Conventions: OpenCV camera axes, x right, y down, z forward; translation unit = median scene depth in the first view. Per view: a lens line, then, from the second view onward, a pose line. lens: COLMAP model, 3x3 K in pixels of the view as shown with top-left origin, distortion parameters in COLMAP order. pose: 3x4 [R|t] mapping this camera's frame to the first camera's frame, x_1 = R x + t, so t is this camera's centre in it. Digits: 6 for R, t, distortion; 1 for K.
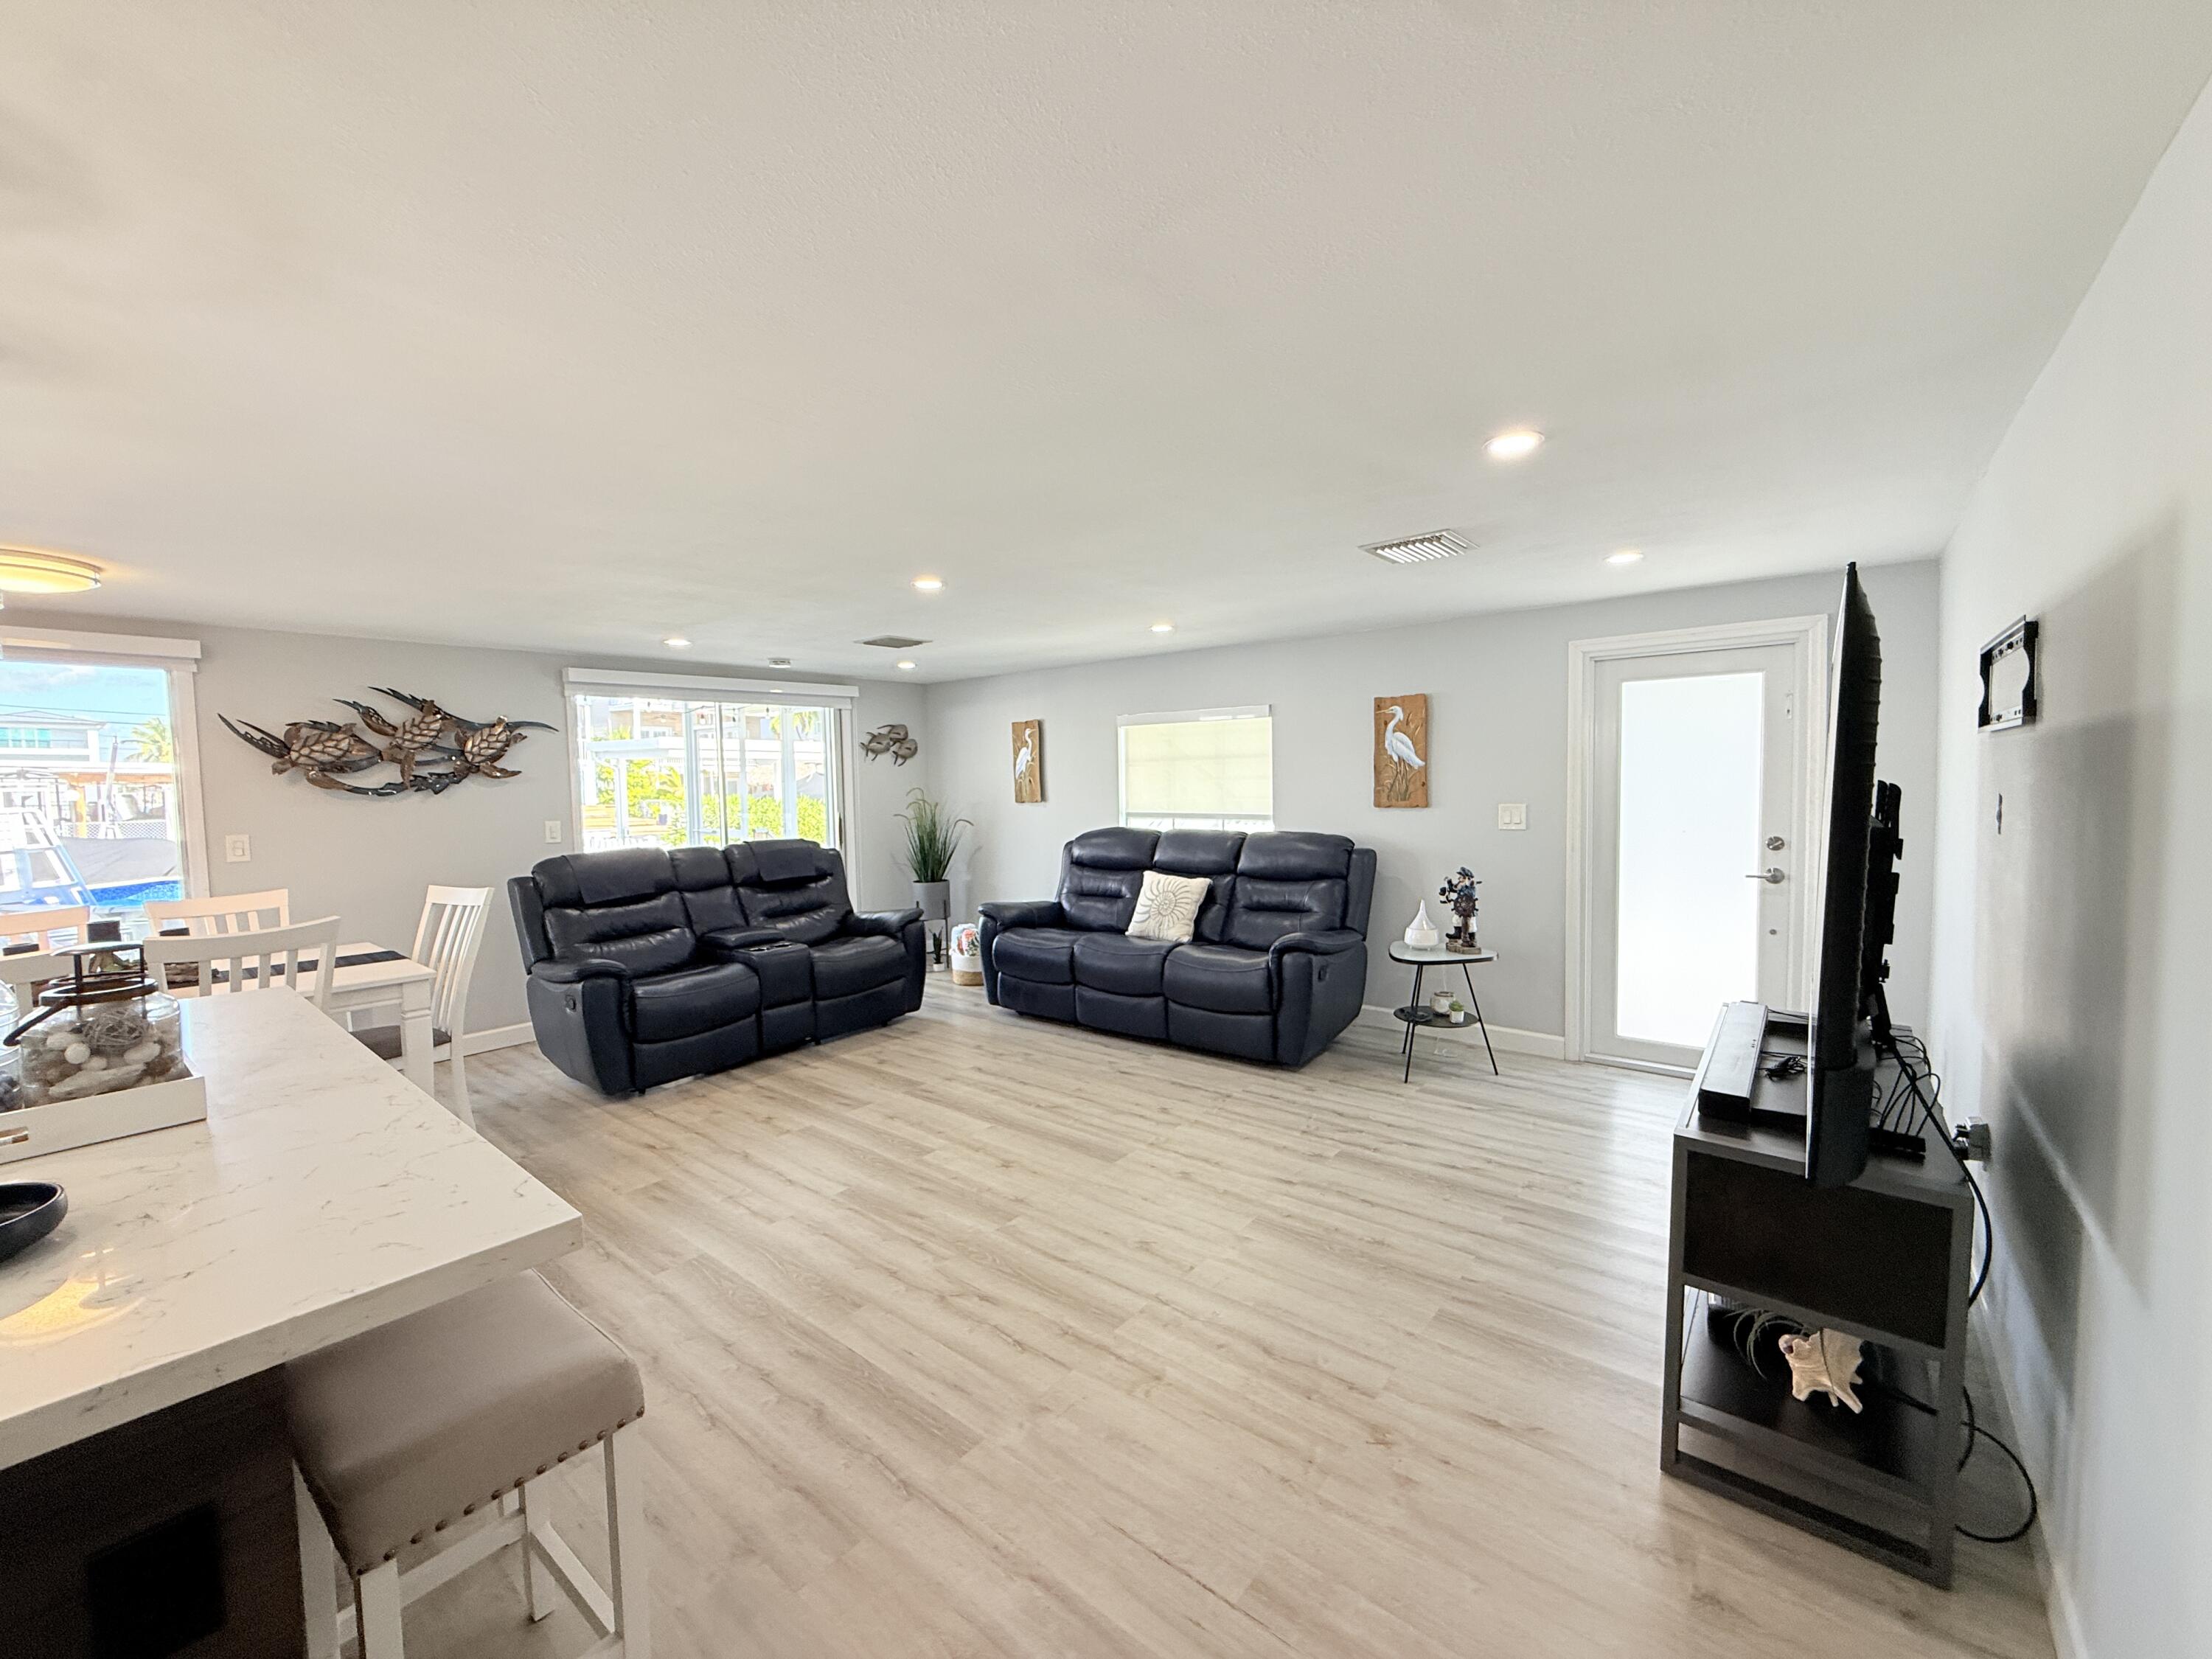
lens RADIAL K [[882.5, 0, 1101.1], [0, 882.5, 831.6], [0, 0, 1]] dist [0.001180, -0.000291]
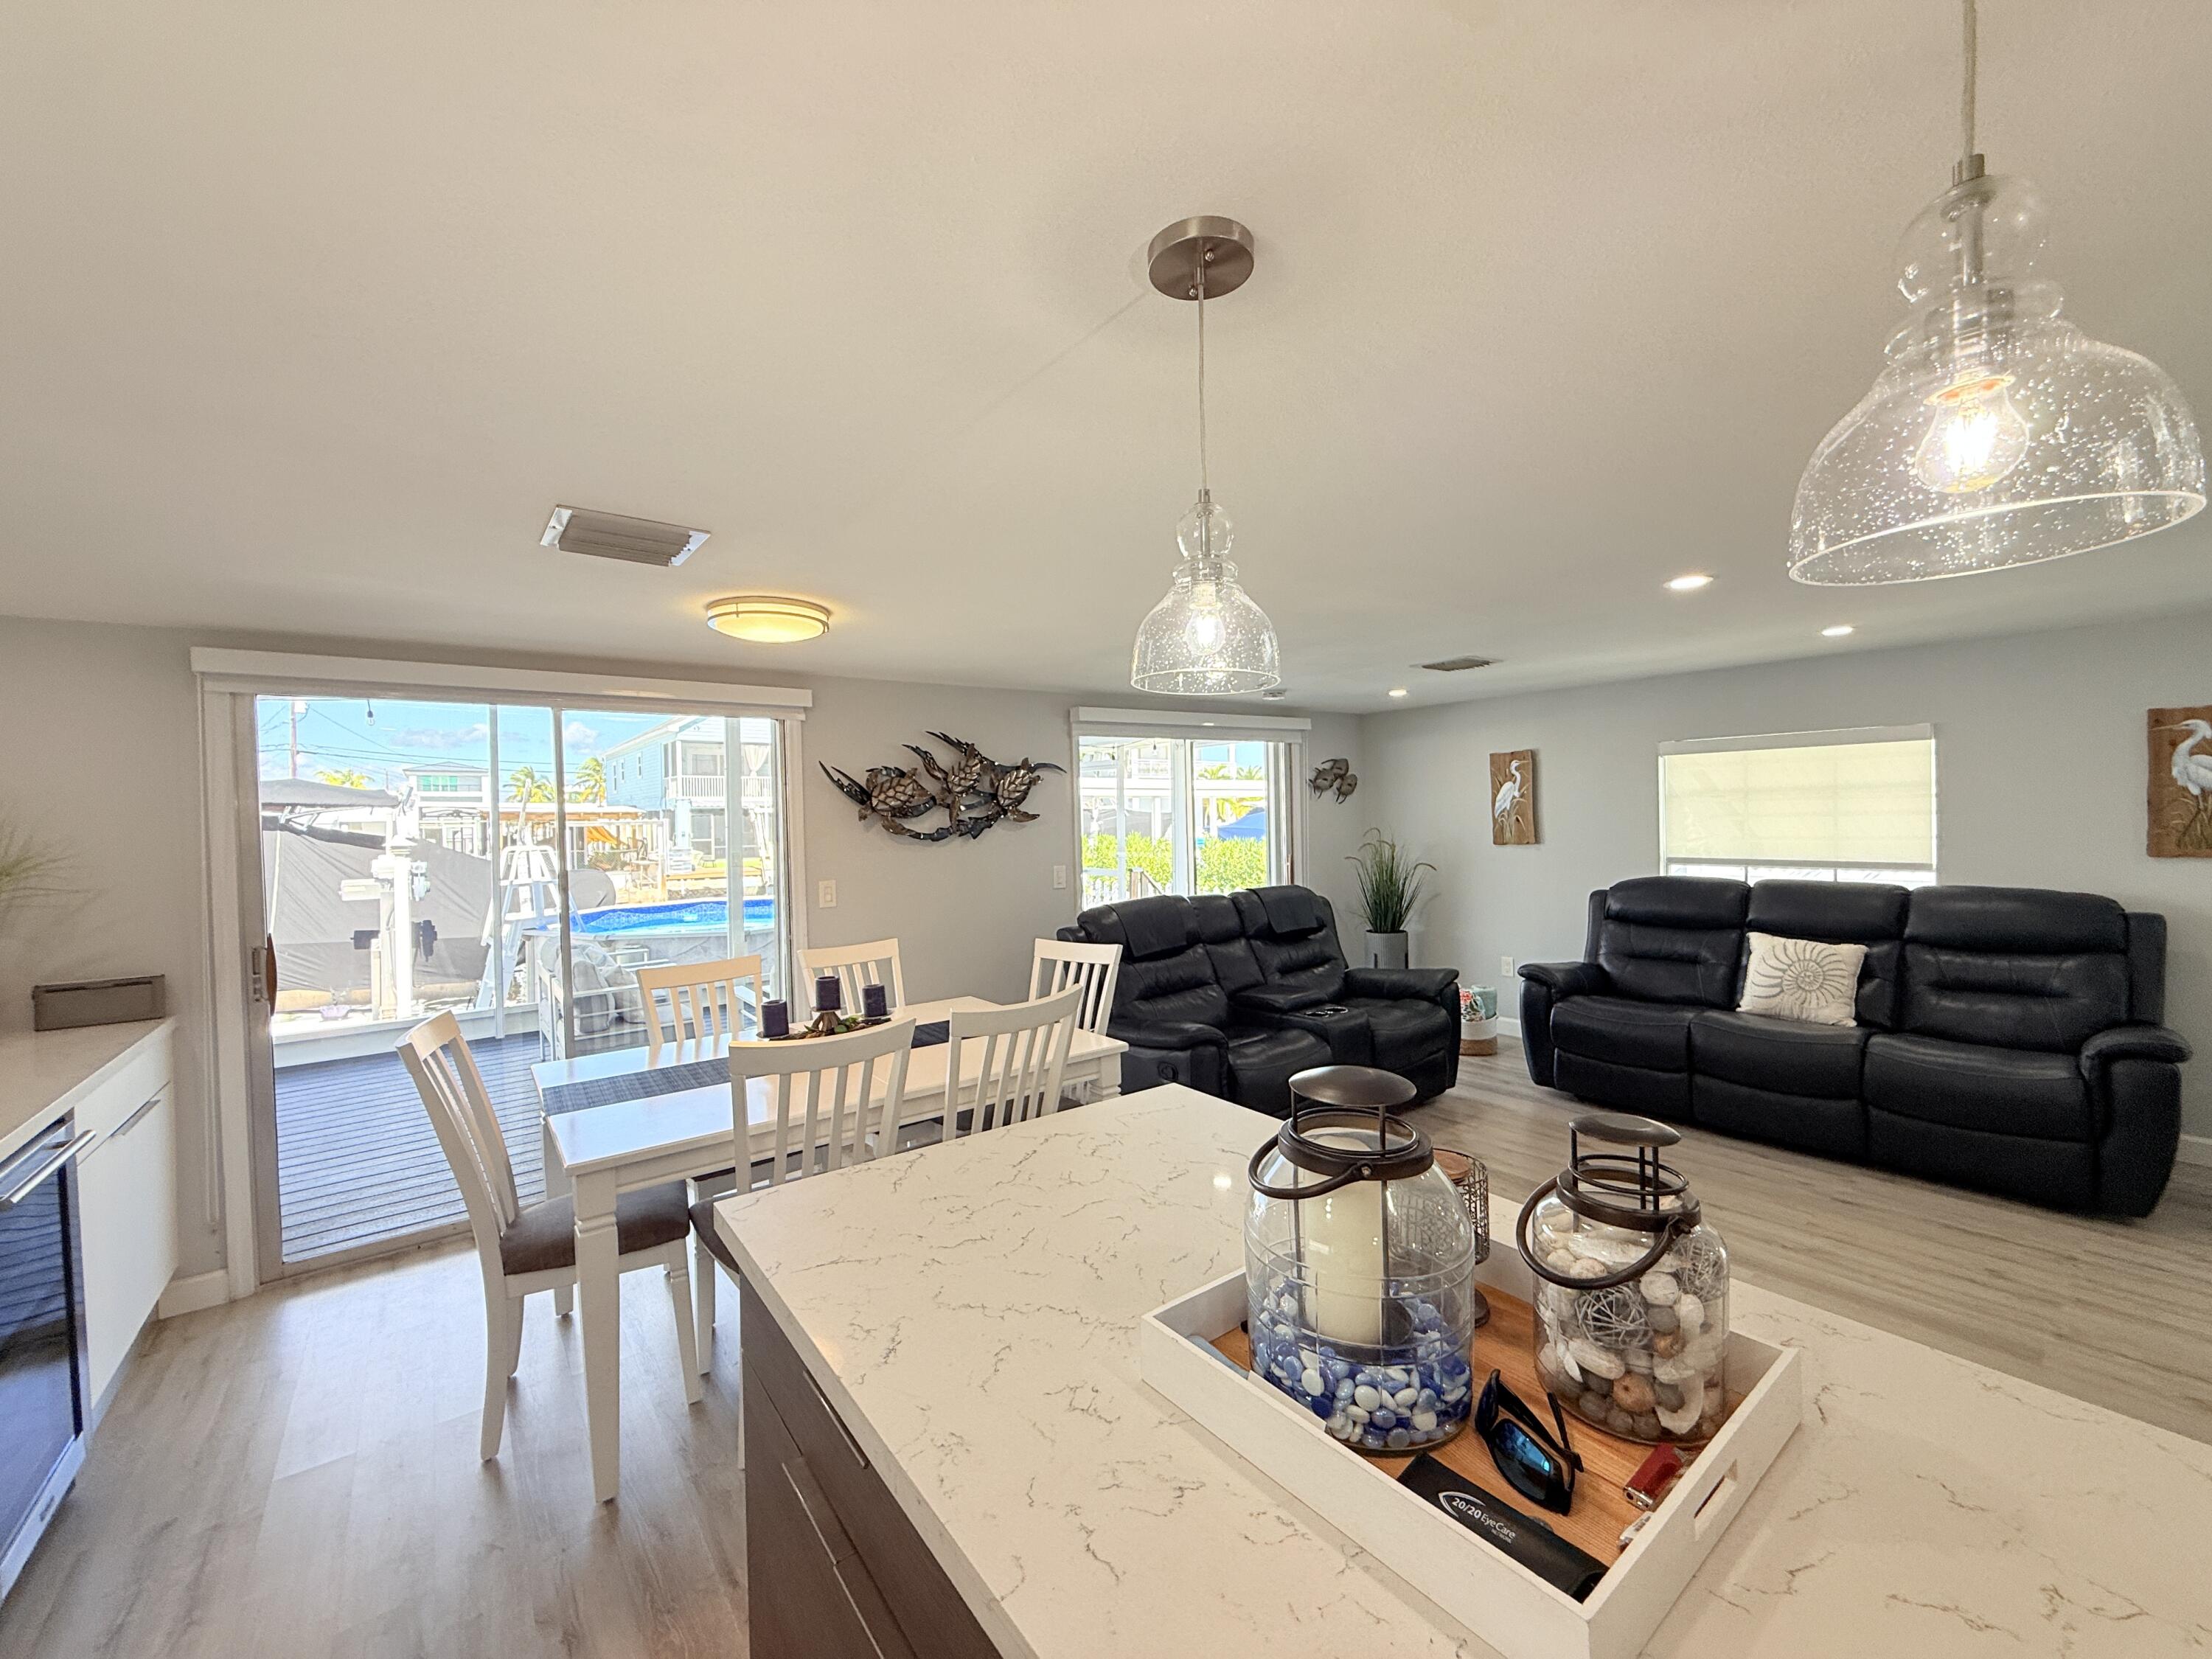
lens RADIAL K [[882.5, 0, 1101.5], [0, 882.5, 831.8], [0, 0, 1]] dist [0.001180, -0.000291]
pose [[0.972769, -0.001096, -0.231774, -0.397520], [-0.007307, 0.999347, -0.035397, -0.016674], [0.231661, 0.036127, 0.972125, 0.082492]]
